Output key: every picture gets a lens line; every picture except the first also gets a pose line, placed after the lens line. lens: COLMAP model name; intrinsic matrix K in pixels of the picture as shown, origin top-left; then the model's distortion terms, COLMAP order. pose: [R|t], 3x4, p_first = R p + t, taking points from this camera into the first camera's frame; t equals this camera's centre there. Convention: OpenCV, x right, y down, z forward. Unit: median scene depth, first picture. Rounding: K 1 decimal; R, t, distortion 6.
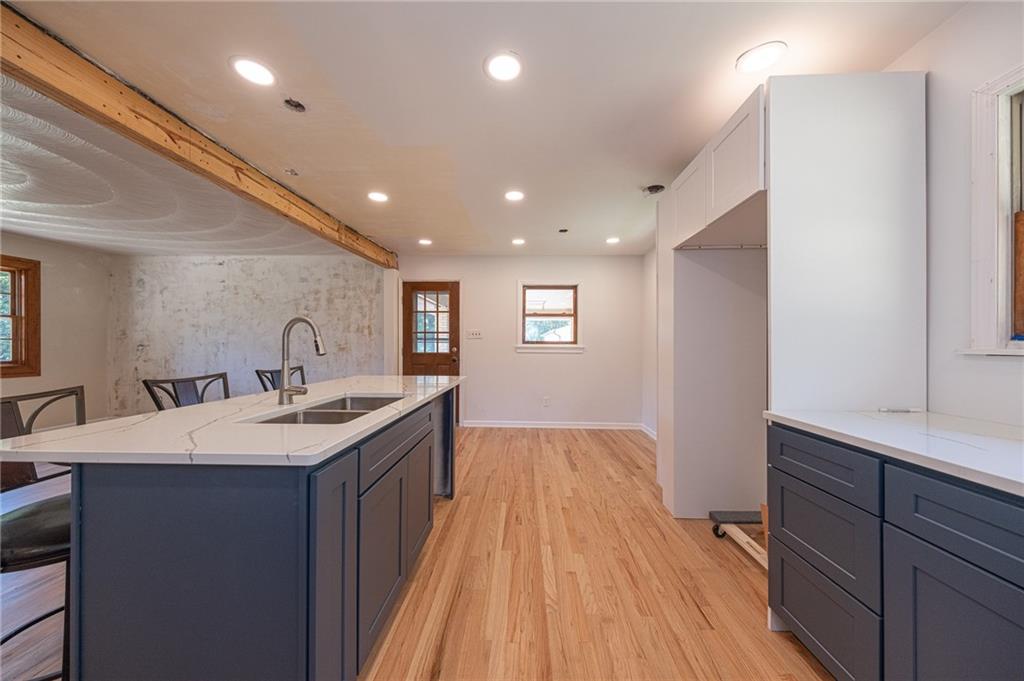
lens RADIAL K [[346.5, 0, 515.3], [0, 346.5, 344.5], [0, 0, 1]] dist [0.001162, 0.000026]
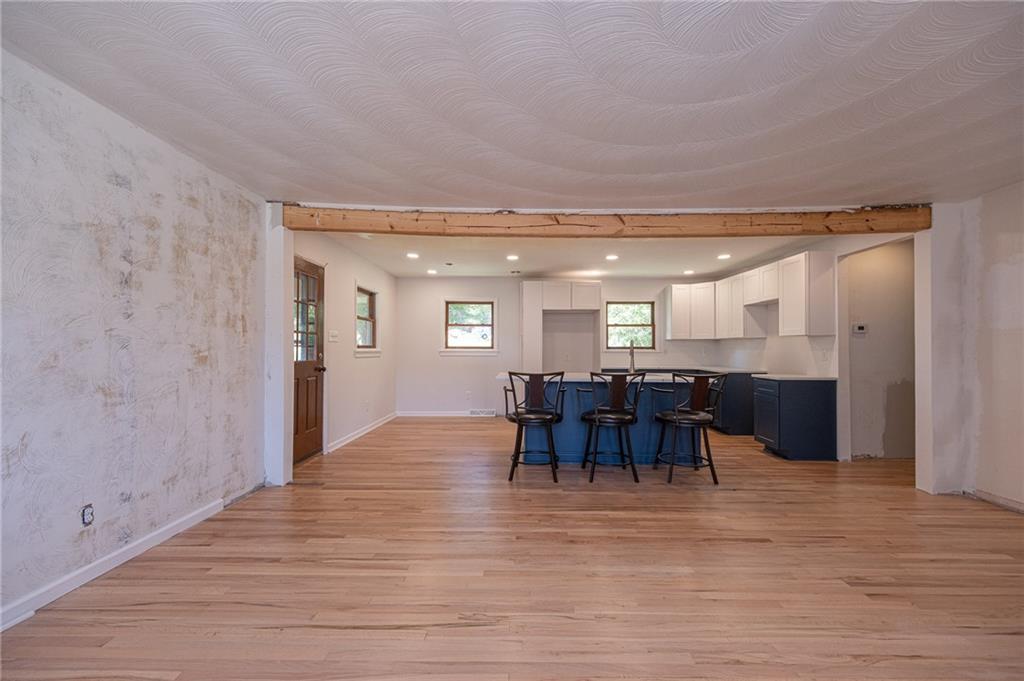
lens RADIAL K [[414.6, 0, 516.1], [0, 414.6, 343.7], [0, 0, 1]] dist [0.001982, -0.000037]
pose [[-0.030371, 0.007571, 0.999510, -1.090139], [-0.007800, 0.999939, -0.007811, -0.008182], [-0.999508, -0.008034, -0.030310, 0.589469]]
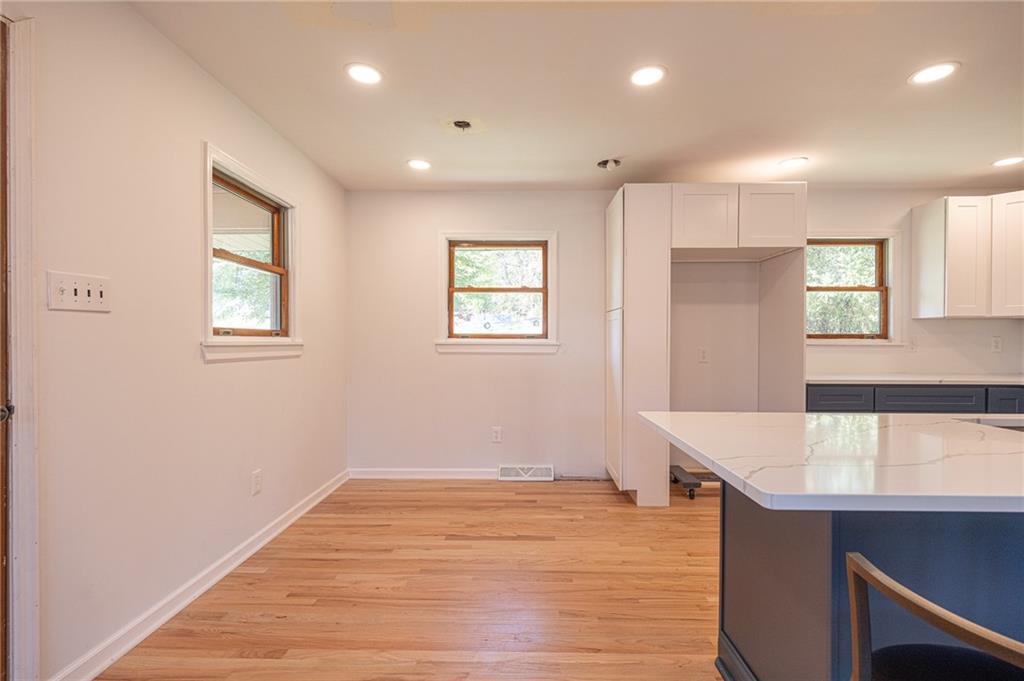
lens RADIAL K [[467.8, 0, 513.6], [0, 467.8, 341.5], [0, 0, 1]] dist [-0.000933, 0.000053]
pose [[-0.019980, -0.007588, 0.999772, -0.434797], [-0.006360, 0.999952, 0.007463, -0.001014], [-0.999780, -0.006210, -0.020027, 0.696871]]
